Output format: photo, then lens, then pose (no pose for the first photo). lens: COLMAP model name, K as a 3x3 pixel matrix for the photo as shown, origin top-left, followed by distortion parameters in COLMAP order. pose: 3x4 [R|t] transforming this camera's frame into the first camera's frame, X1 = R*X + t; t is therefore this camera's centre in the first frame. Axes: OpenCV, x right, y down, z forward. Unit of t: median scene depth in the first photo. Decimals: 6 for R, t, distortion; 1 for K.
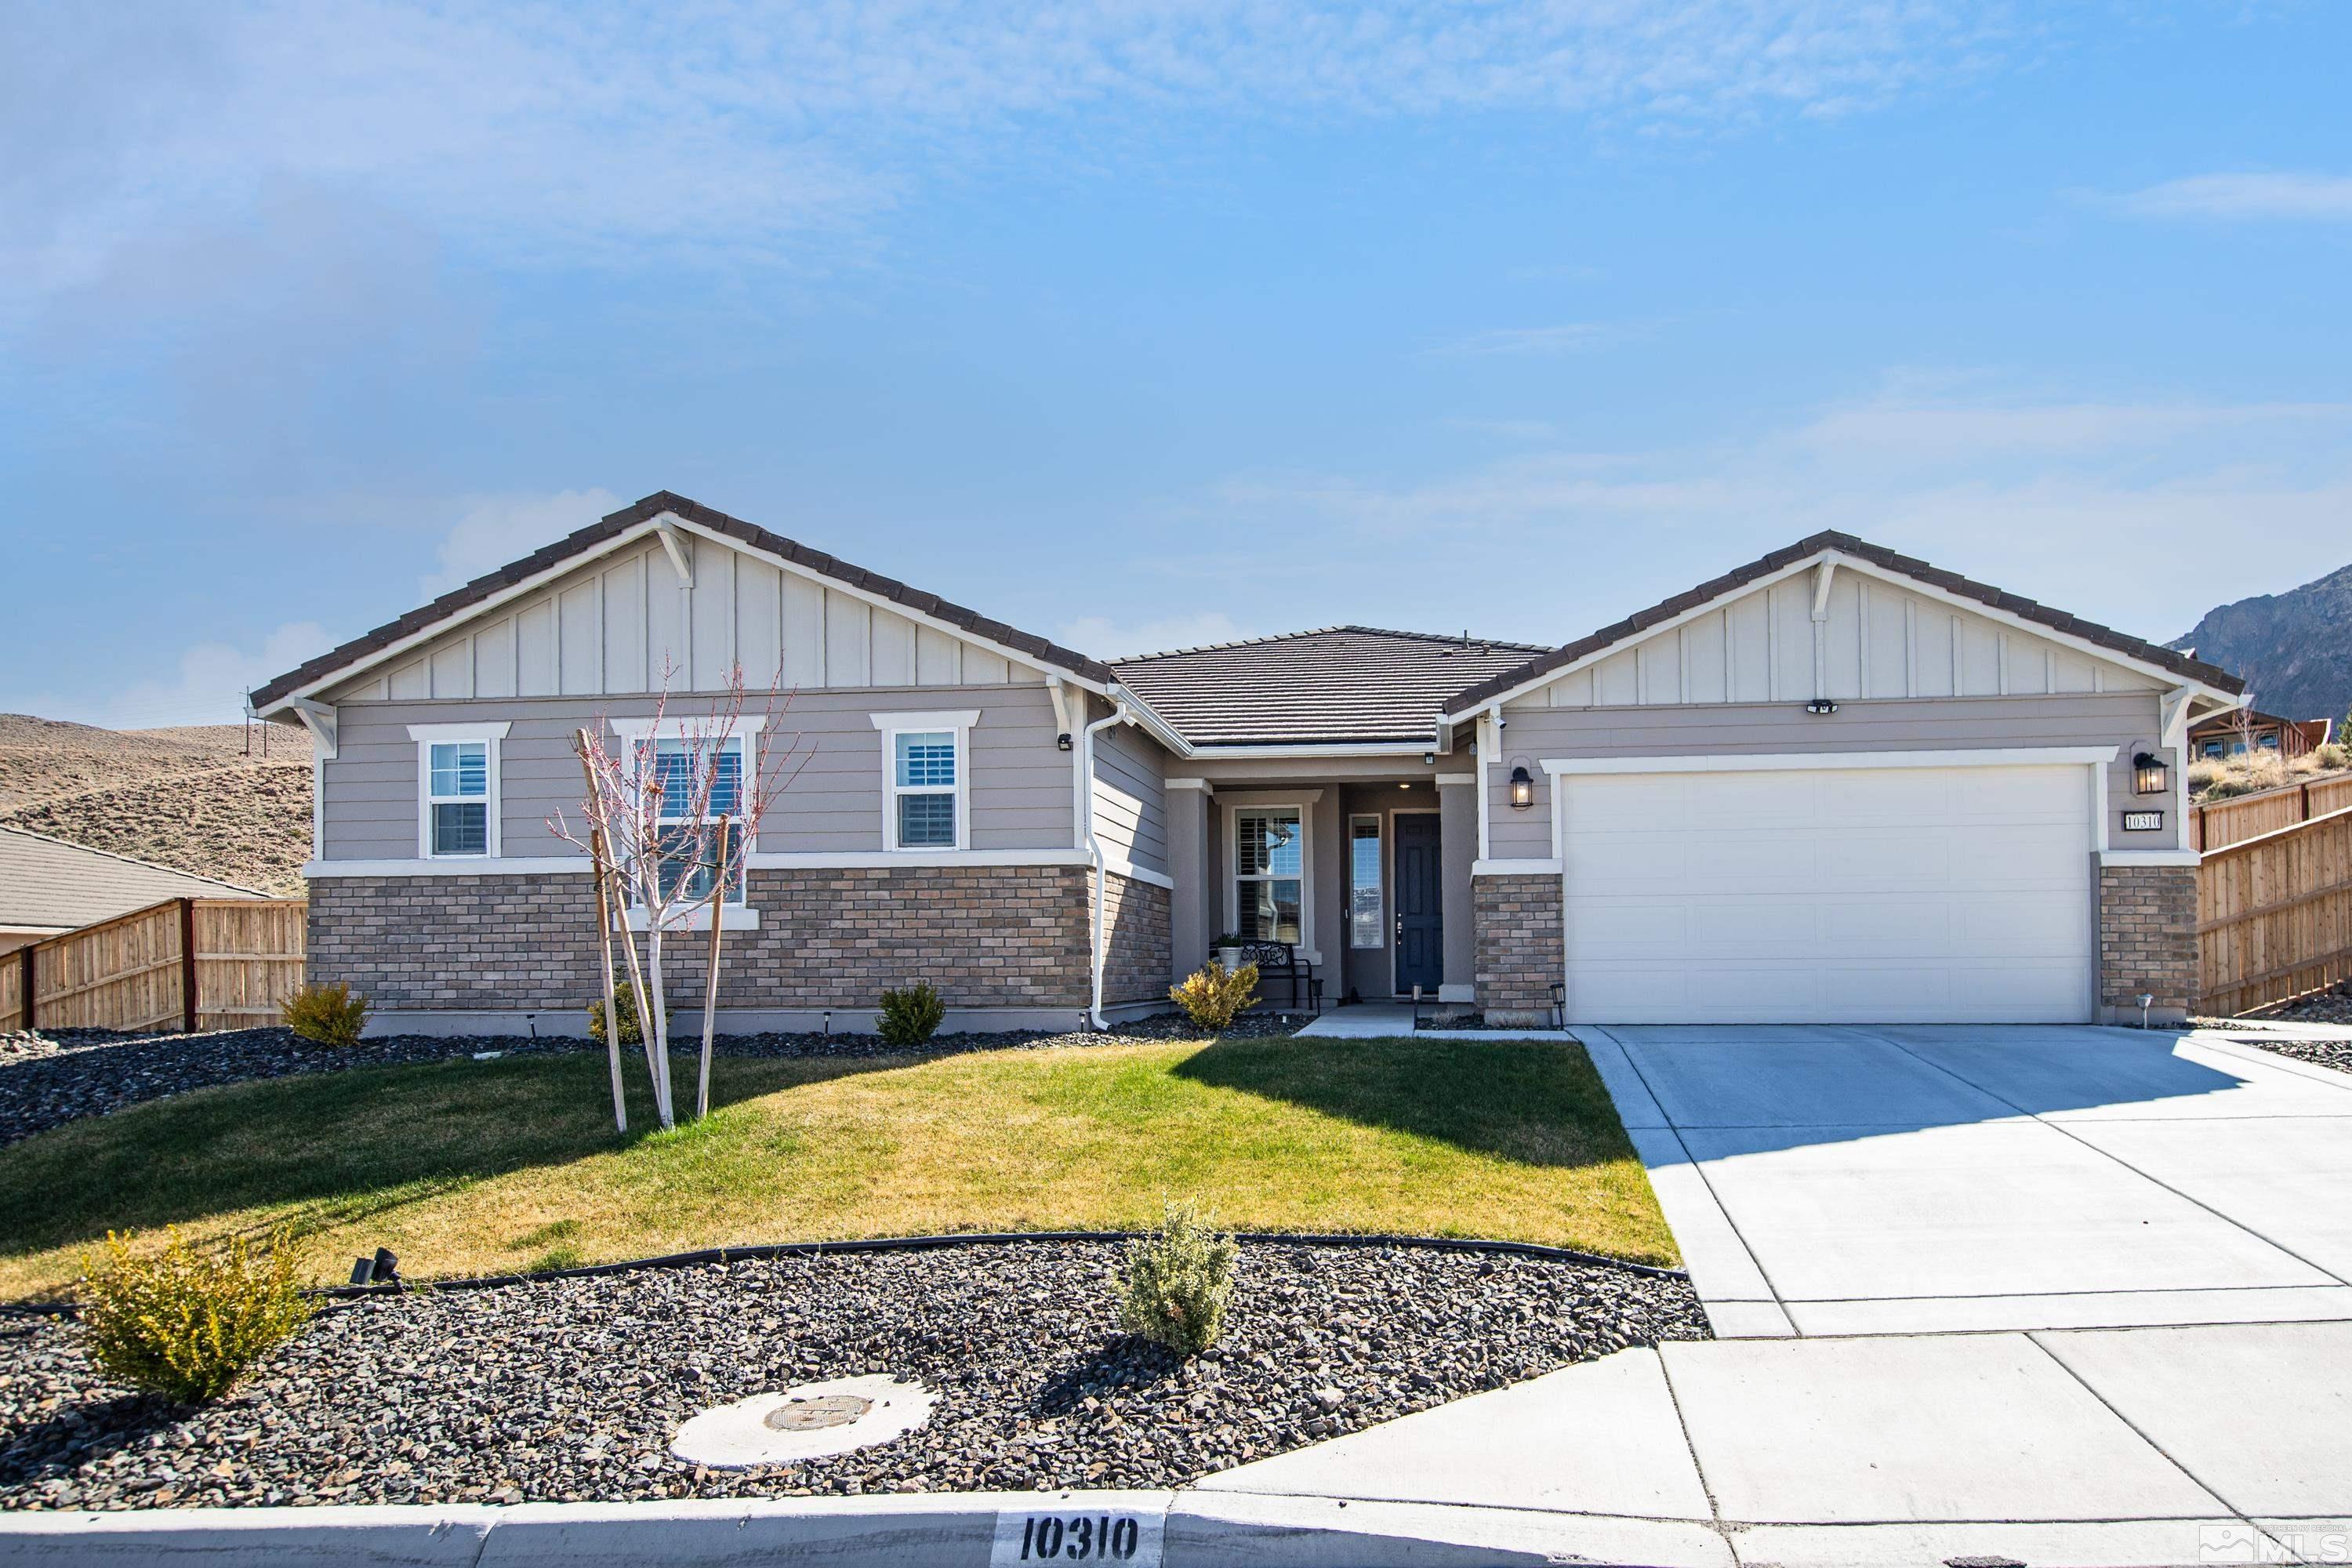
lens RADIAL K [[1147.5, 0, 1284.4], [0, 1147.5, 1023.4], [0, 0, 1]] dist [0.001395, 0.001312]
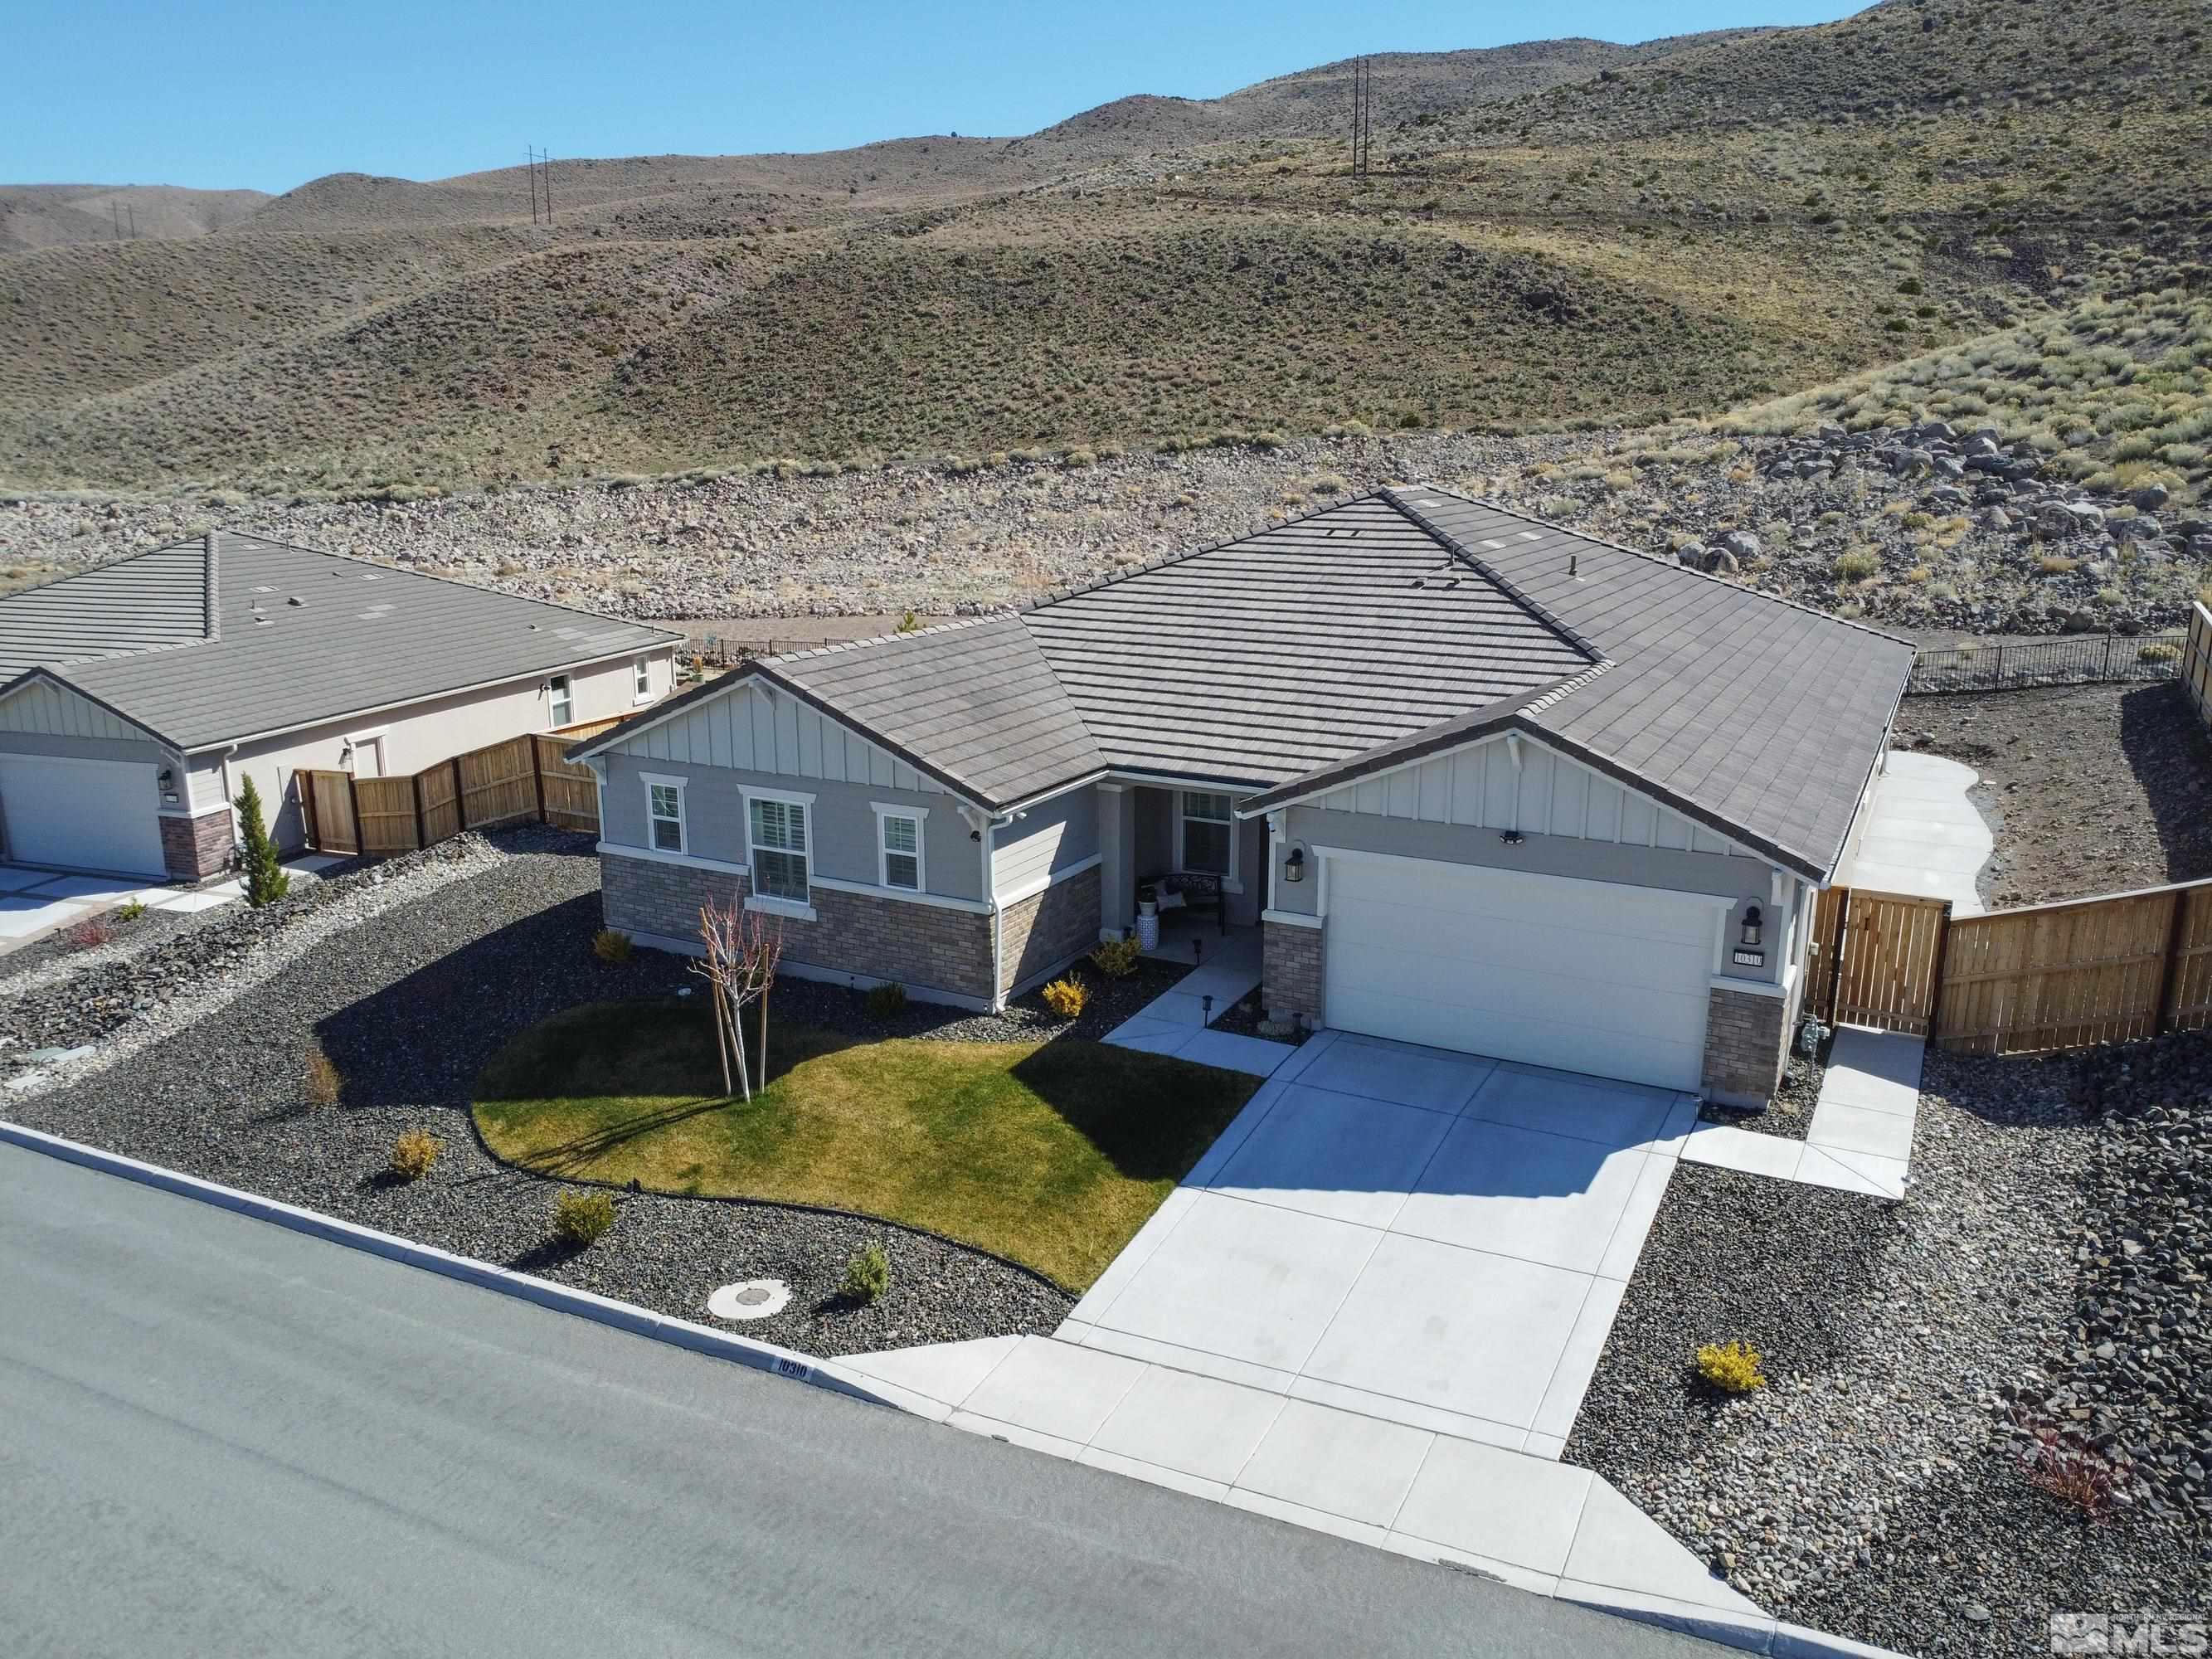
lens RADIAL K [[1614.6, 0, 1096.2], [0, 1614.6, 831.4], [0, 0, 1]] dist [-0.038252, 0.013623]
pose [[0.914793, 0.101814, -0.390880, 0.789097], [-0.003532, 0.969690, 0.244313, -0.763288], [0.403907, -0.222115, 0.887425, -0.851267]]
